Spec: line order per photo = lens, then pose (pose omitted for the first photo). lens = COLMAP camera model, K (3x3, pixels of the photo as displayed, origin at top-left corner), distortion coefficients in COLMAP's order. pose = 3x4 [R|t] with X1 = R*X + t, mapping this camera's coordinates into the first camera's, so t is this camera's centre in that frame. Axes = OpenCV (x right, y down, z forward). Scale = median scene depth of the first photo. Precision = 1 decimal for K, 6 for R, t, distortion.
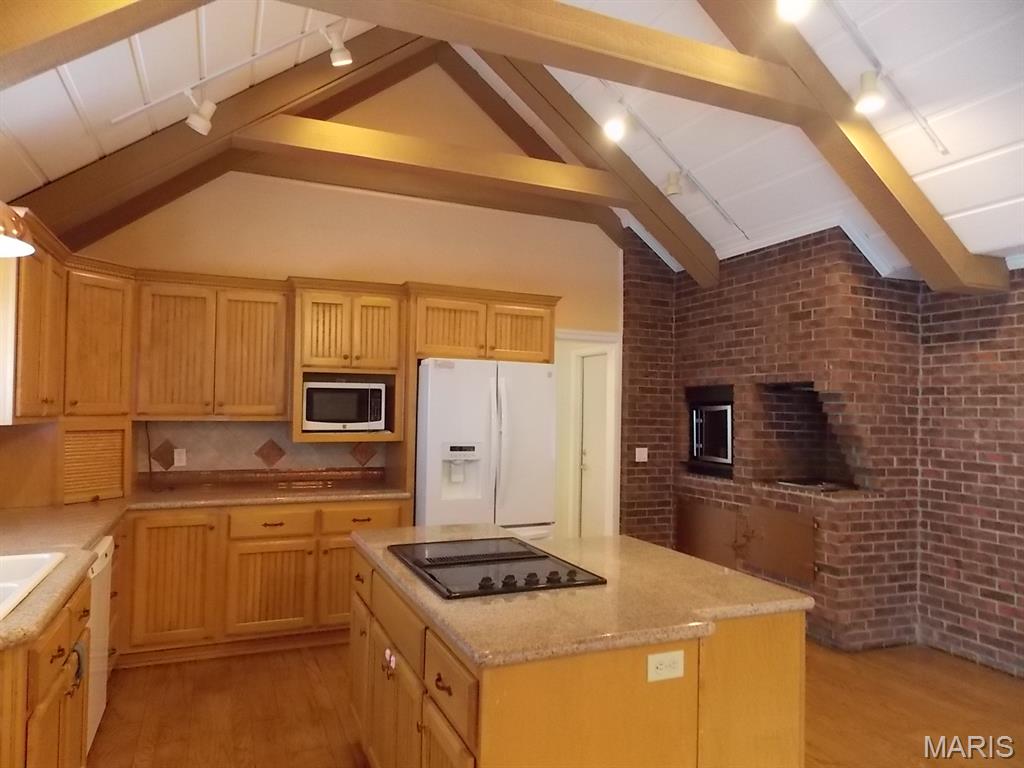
lens RADIAL K [[680.7, 0, 513.8], [0, 680.7, 380.9], [0, 0, 1]] dist [0.006955, -0.002473]
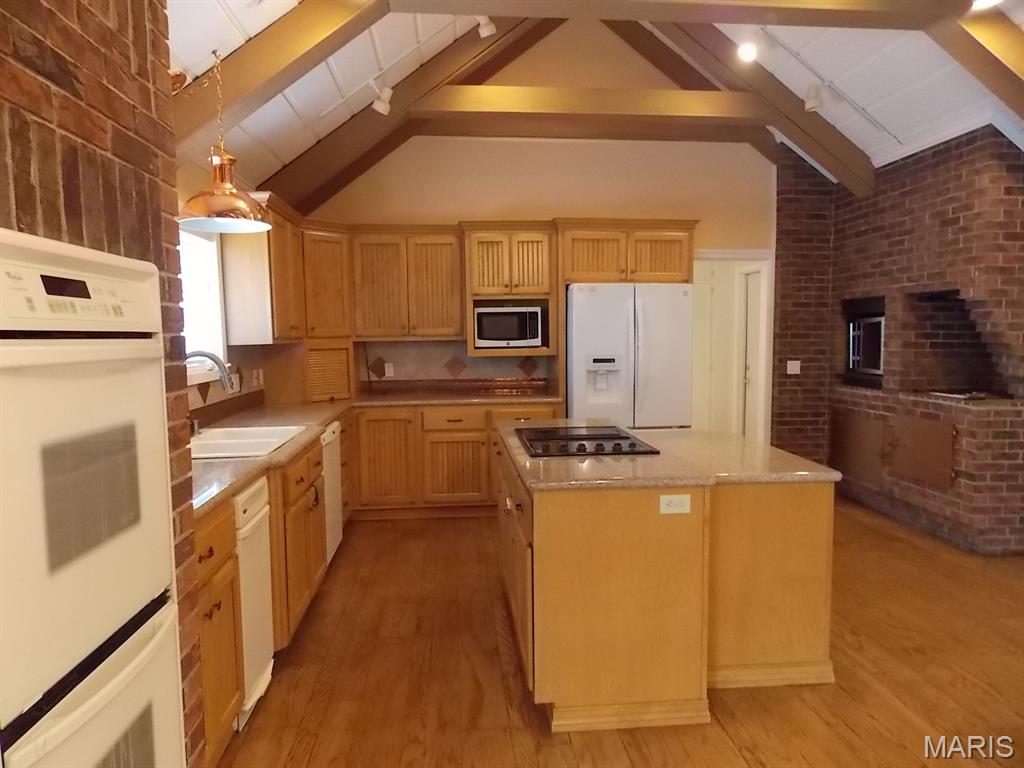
lens RADIAL K [[680.7, 0, 512.9], [0, 680.7, 384.0], [0, 0, 1]] dist [0.006955, -0.002473]
pose [[0.949513, -0.000127, -0.313727, 0.140204], [0.036141, 0.993386, 0.108983, 0.006500], [0.311639, -0.114819, 0.943238, -0.150495]]
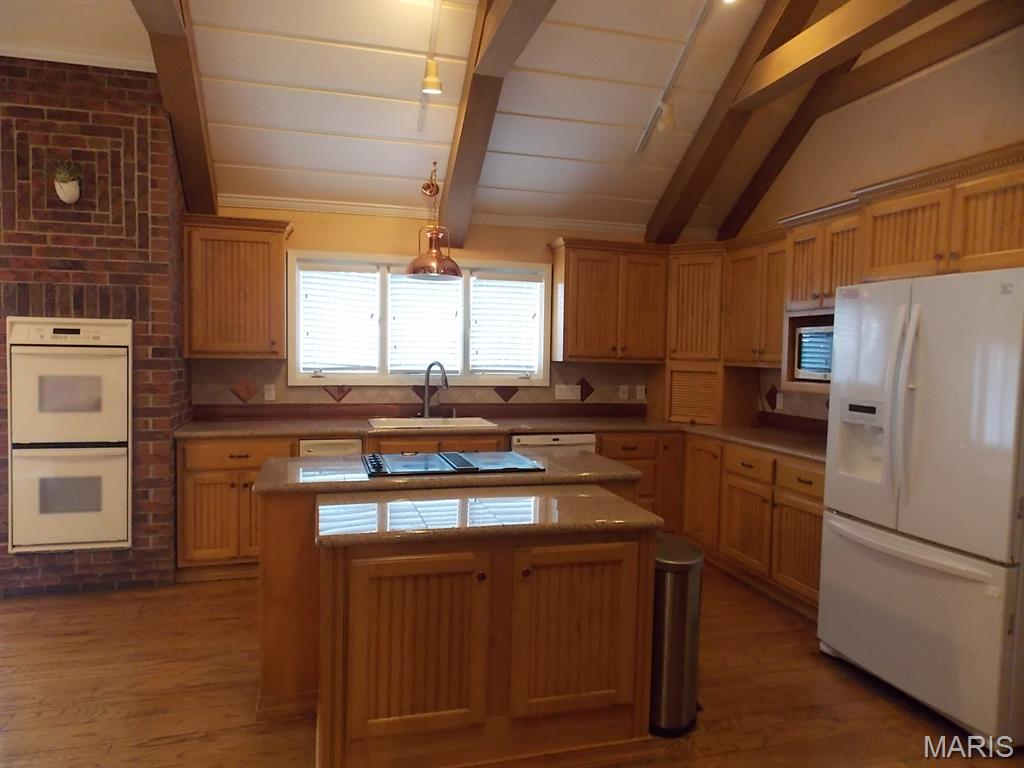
lens RADIAL K [[680.7, 0, 502.6], [0, 680.7, 382.1], [0, 0, 1]] dist [0.006955, -0.002473]
pose [[-0.138767, 0.028178, -0.989924, 0.676725], [0.018746, 0.999491, 0.025823, 0.044632], [0.990148, -0.014974, -0.139224, 0.711228]]
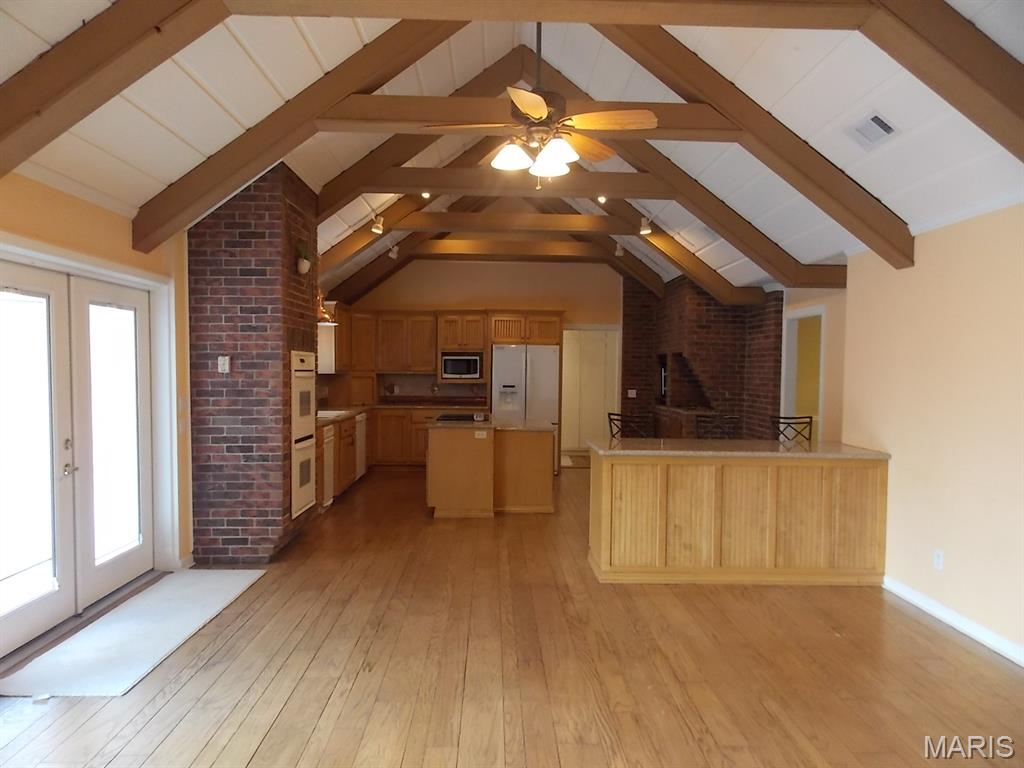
lens RADIAL K [[680.7, 0, 517.5], [0, 680.7, 384.8], [0, 0, 1]] dist [0.006955, -0.002473]
pose [[0.929935, 0.001576, -0.367721, 0.731699], [0.020476, 0.998217, 0.056059, -0.025017], [0.367154, -0.059661, 0.928245, -0.977428]]
